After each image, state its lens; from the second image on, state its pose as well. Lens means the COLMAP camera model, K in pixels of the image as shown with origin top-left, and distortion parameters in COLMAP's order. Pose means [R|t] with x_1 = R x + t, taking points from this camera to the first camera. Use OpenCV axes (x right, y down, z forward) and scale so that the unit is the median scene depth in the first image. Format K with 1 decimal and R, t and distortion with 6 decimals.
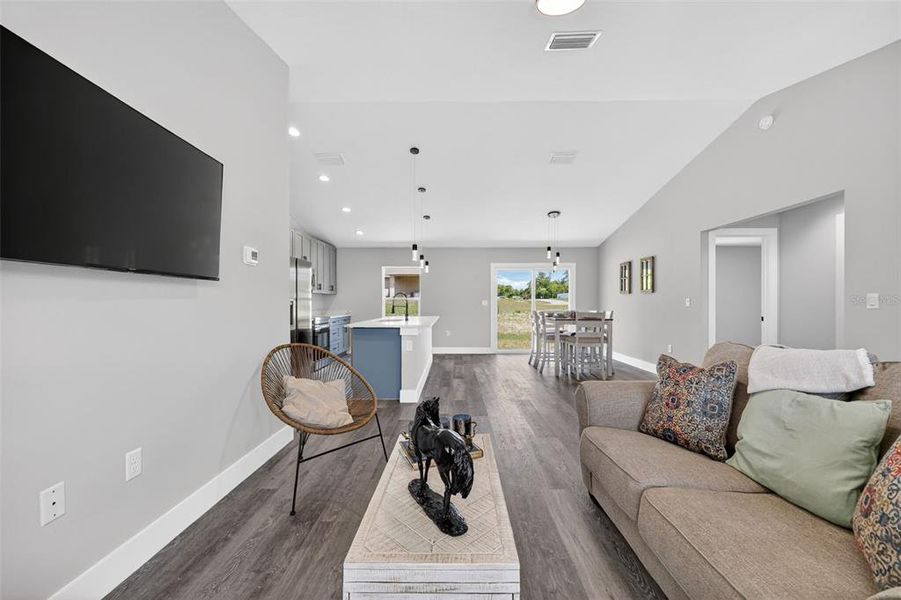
lens RADIAL K [[364.1, 0, 448.8], [0, 364.1, 304.2], [0, 0, 1]] dist [-0.002000, -0.000083]
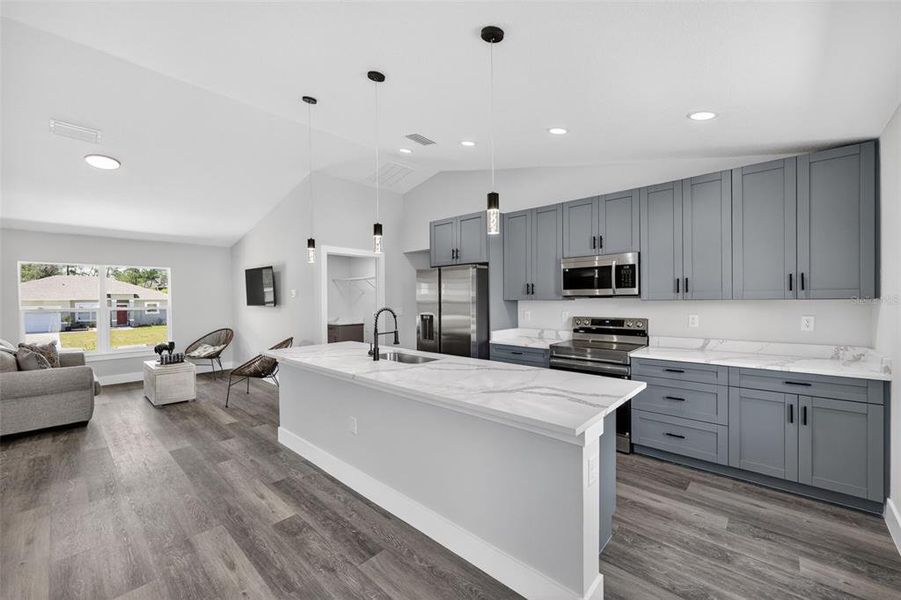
lens RADIAL K [[362.6, 0, 449.5], [0, 362.6, 297.4], [0, 0, 1]] dist [0.000043, 0.000189]
pose [[-0.666407, 0.009379, -0.745530, 0.163915], [0.008488, 0.999952, 0.004993, -0.039041], [0.745540, -0.003000, -0.666454, 1.119084]]
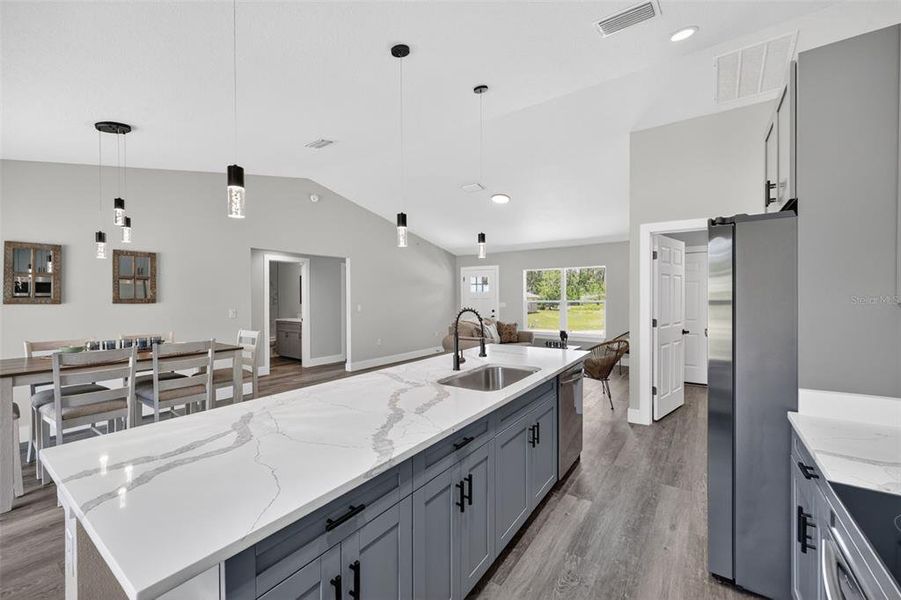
lens RADIAL K [[362.6, 0, 449.5], [0, 362.6, 297.4], [0, 0, 1]] dist [0.000043, 0.000189]
pose [[-0.823114, 0.004063, 0.567862, -0.283955], [0.009589, 0.999931, 0.006745, -0.037716], [-0.567795, 0.010997, -0.823096, 1.069135]]
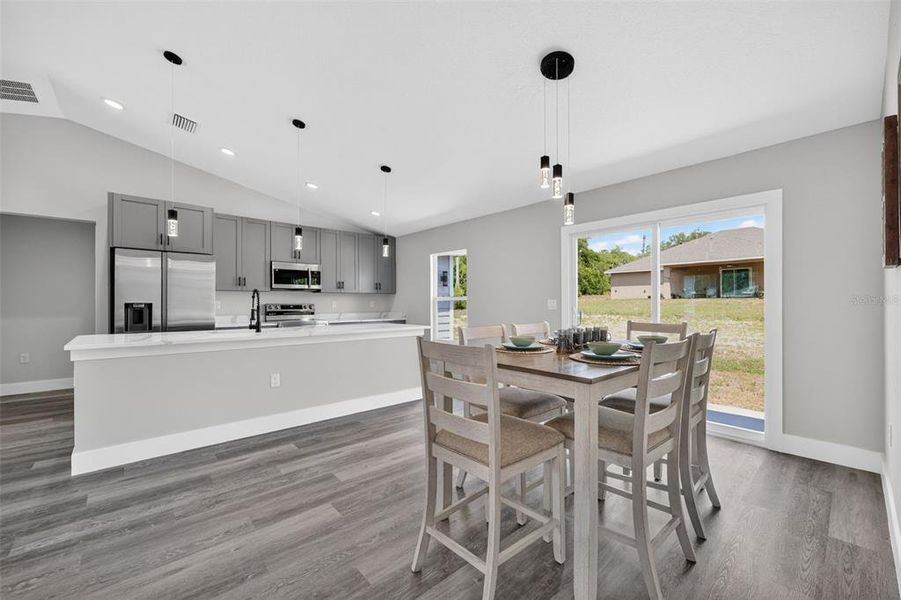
lens RADIAL K [[364.1, 0, 448.8], [0, 364.1, 304.2], [0, 0, 1]] dist [-0.002000, -0.000083]
pose [[0.675993, 0.002411, -0.736904, 0.456426], [-0.001257, 0.999997, 0.002118, -0.005451], [0.736907, -0.000506, 0.675994, 0.632293]]
